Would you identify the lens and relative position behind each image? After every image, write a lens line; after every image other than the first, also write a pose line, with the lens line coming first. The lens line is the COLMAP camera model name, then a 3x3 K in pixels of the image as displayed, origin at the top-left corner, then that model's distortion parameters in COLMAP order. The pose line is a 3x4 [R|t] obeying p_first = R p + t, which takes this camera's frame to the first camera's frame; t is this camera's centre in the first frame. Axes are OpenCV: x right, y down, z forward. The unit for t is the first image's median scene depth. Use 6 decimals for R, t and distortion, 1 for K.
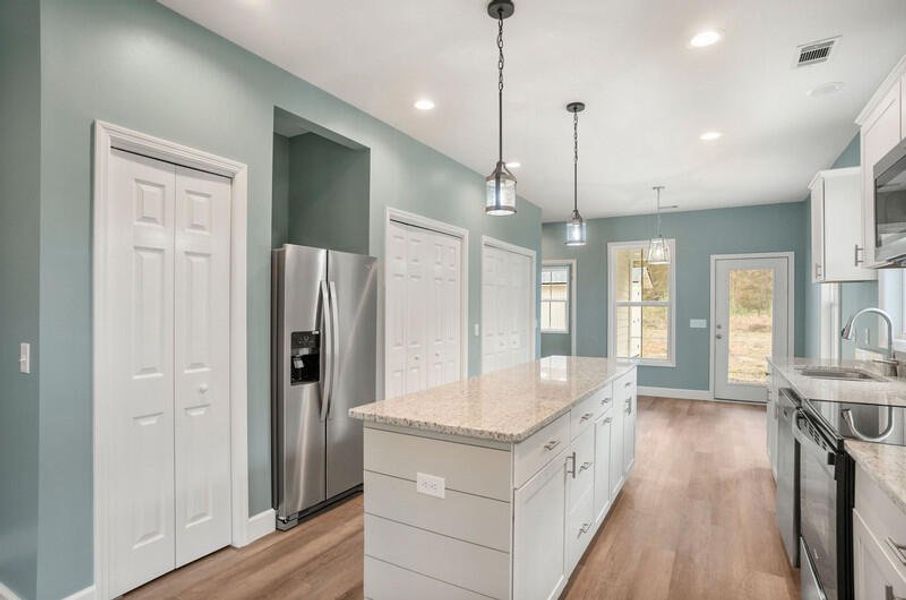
lens RADIAL K [[475.7, 0, 453.2], [0, 475.7, 303.7], [0, 0, 1]] dist [-0.042088, 0.011963]
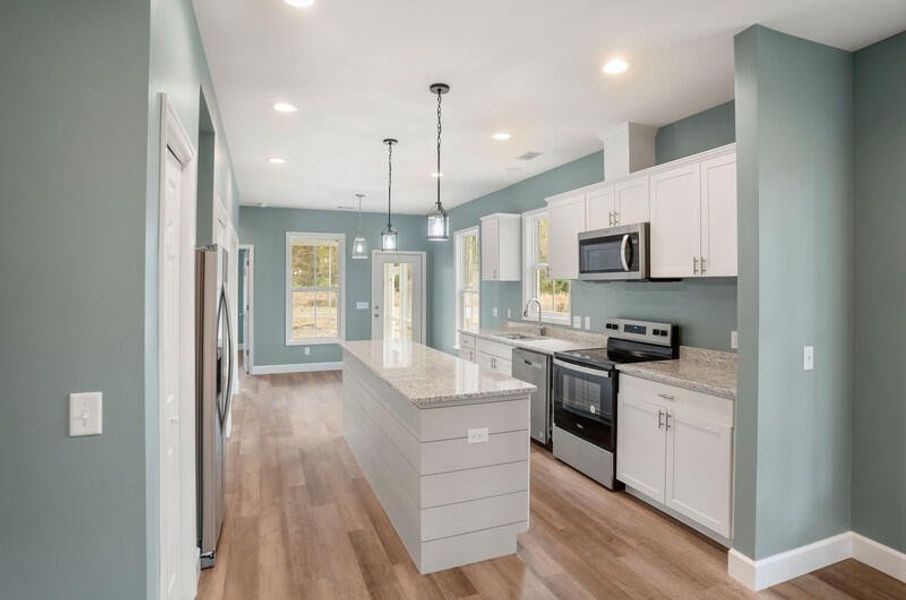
lens RADIAL K [[475.7, 0, 472.9], [0, 475.7, 280.4], [0, 0, 1]] dist [-0.042088, 0.011963]
pose [[0.601824, 0.008569, 0.798583, -0.722606], [-0.010176, 0.999944, -0.003060, -0.055325], [-0.798564, -0.006285, 0.601877, 0.075108]]
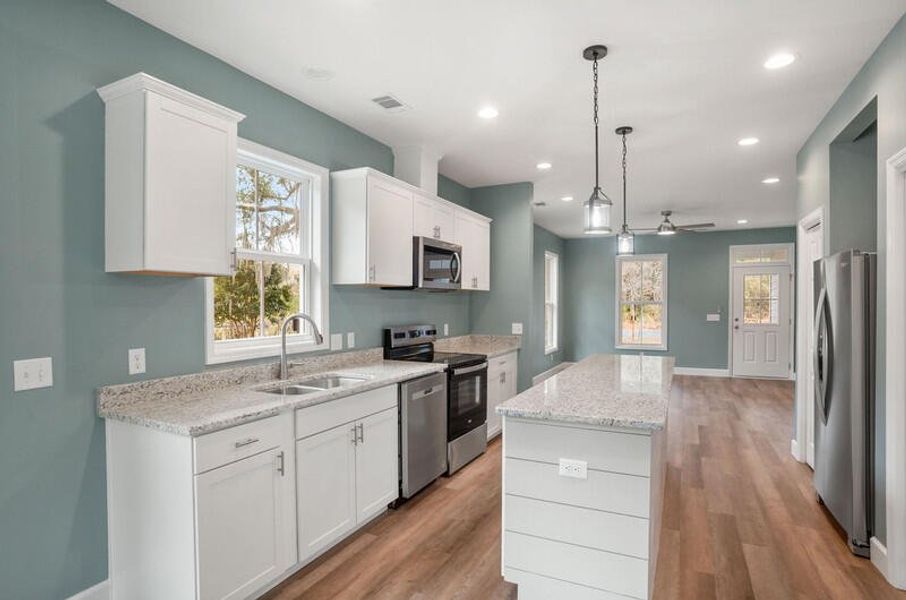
lens RADIAL K [[475.7, 0, 455.0], [0, 475.7, 307.3], [0, 0, 1]] dist [-0.042088, 0.011963]
pose [[-0.998535, 0.004786, -0.053889, 0.618042], [0.005115, 0.999969, -0.005962, 0.003260], [0.053859, -0.006229, -0.998529, 2.055545]]
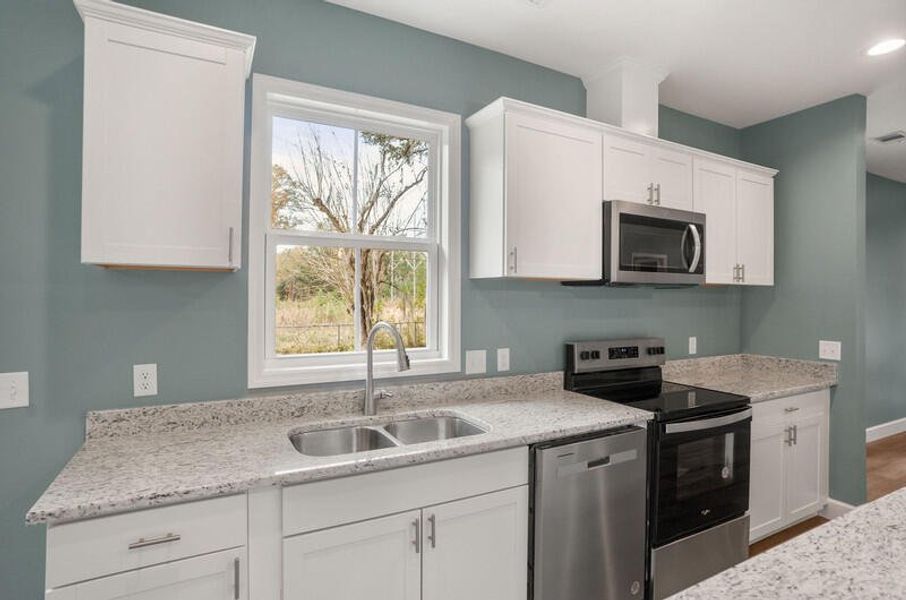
lens RADIAL K [[475.7, 0, 464.0], [0, 475.7, 289.0], [0, 0, 1]] dist [-0.042088, 0.011963]
pose [[-0.854010, 0.003689, 0.520243, 0.430319], [-0.013940, 0.999454, -0.029970, -0.020650], [-0.520069, -0.032846, -0.853492, 1.550389]]
